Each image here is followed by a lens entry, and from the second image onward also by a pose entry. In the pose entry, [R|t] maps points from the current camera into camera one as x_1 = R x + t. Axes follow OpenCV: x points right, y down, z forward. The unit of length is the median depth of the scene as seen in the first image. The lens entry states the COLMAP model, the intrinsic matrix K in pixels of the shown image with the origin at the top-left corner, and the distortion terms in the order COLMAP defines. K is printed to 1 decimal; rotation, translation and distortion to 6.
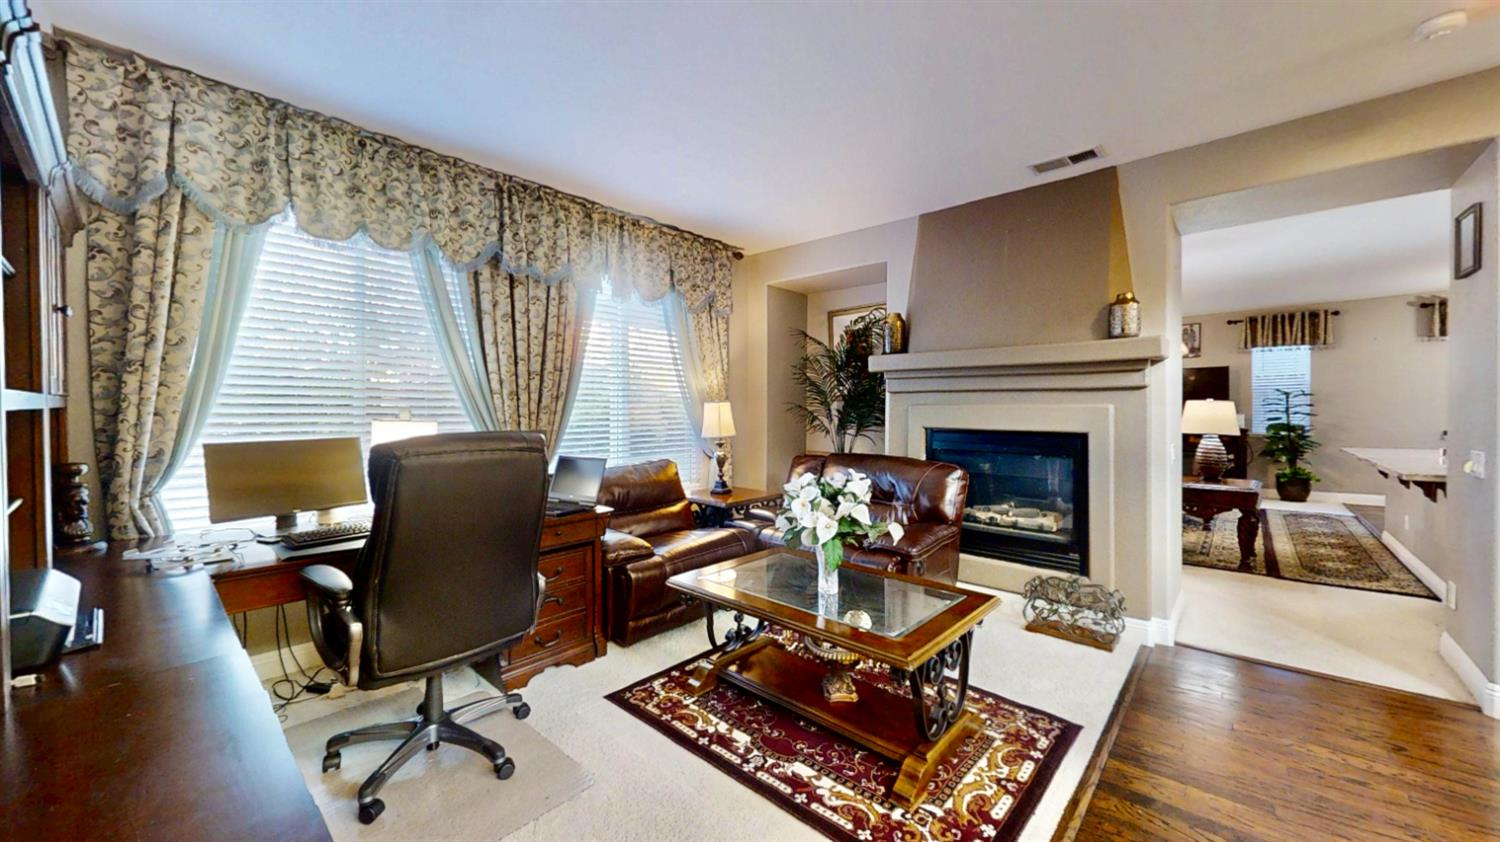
lens RADIAL K [[585.2, 0, 752.2], [0, 585.2, 418.9], [0, 0, 1]] dist [-0.001262, 0.000835]
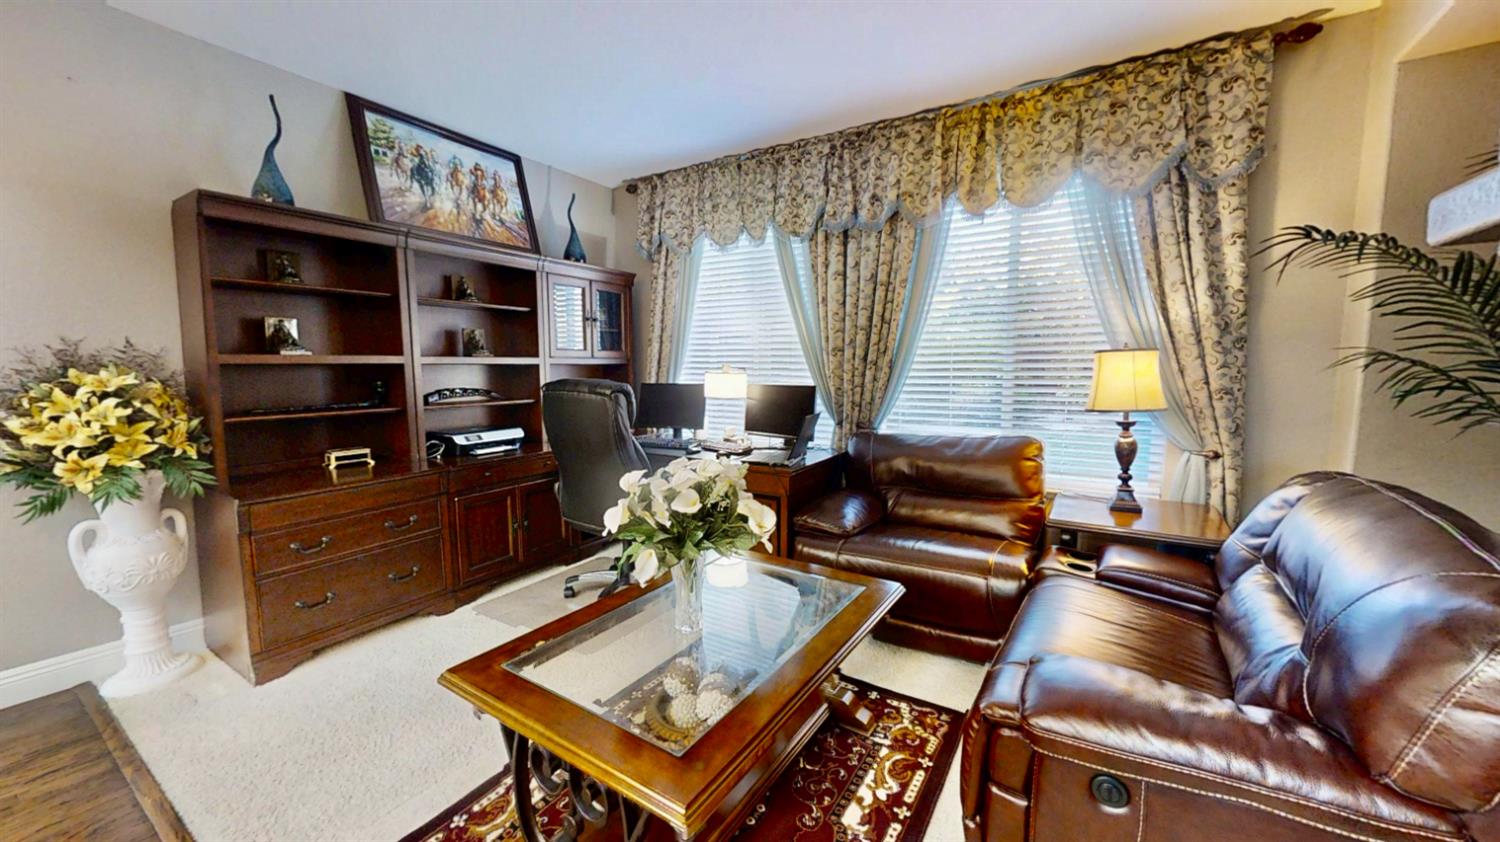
lens RADIAL K [[557.6, 0, 746.3], [0, 557.6, 428.8], [0, 0, 1]] dist [0.000240, -0.000016]
pose [[0.134083, 0.116281, -0.984124, 0.627534], [-0.012401, 0.993211, 0.115665, -0.017537], [0.990893, -0.003304, 0.134614, 0.787629]]
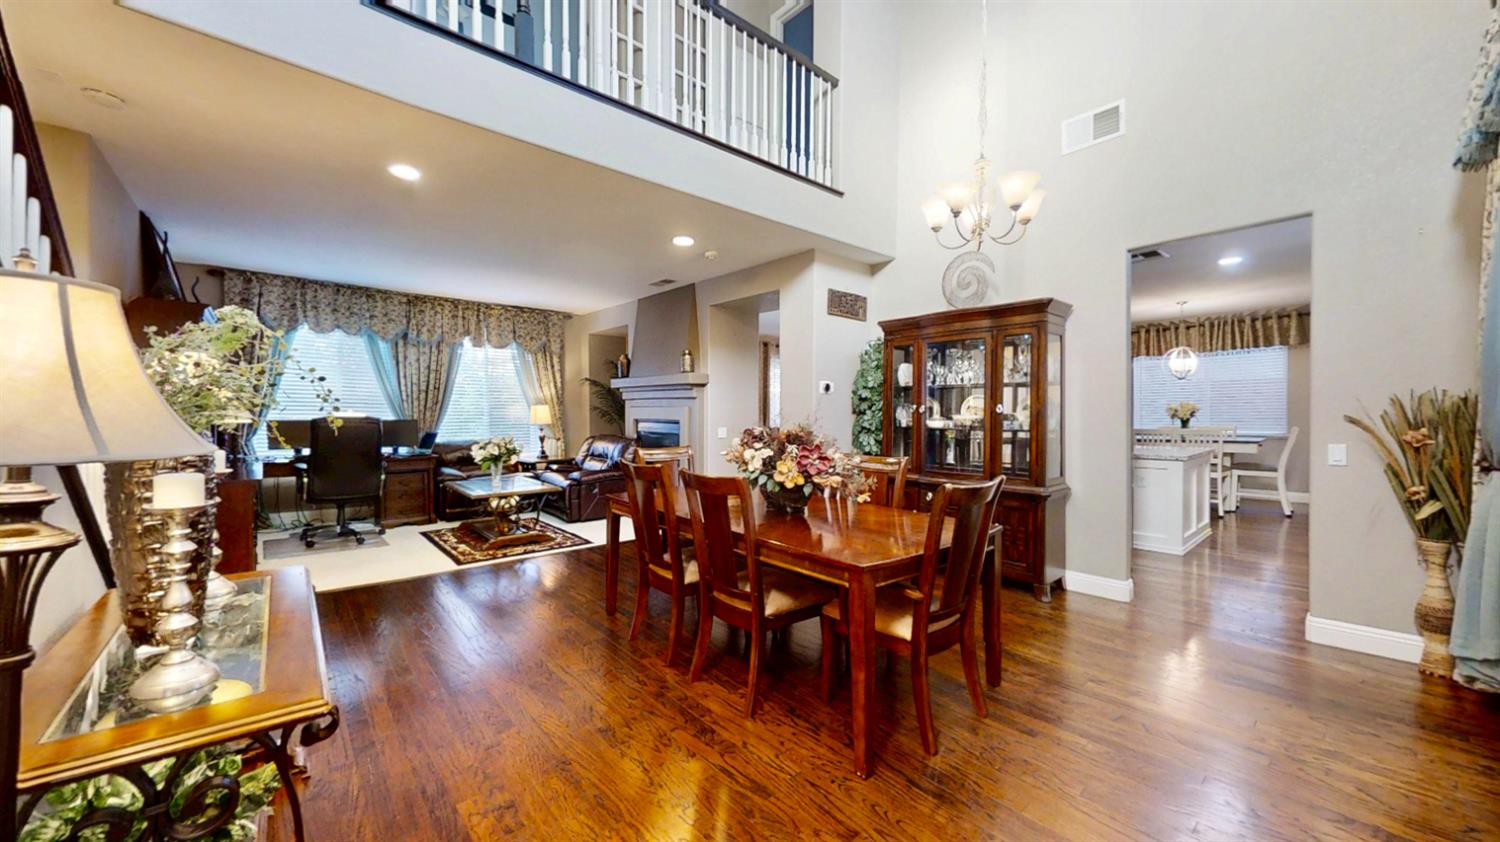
lens RADIAL K [[585.2, 0, 746.5], [0, 585.2, 412.9], [0, 0, 1]] dist [-0.001262, 0.000835]
pose [[0.992335, 0.000851, -0.123573, 1.099393], [-0.003440, 0.999779, -0.020741, 0.039935], [0.123528, 0.021007, 0.992119, -0.966047]]
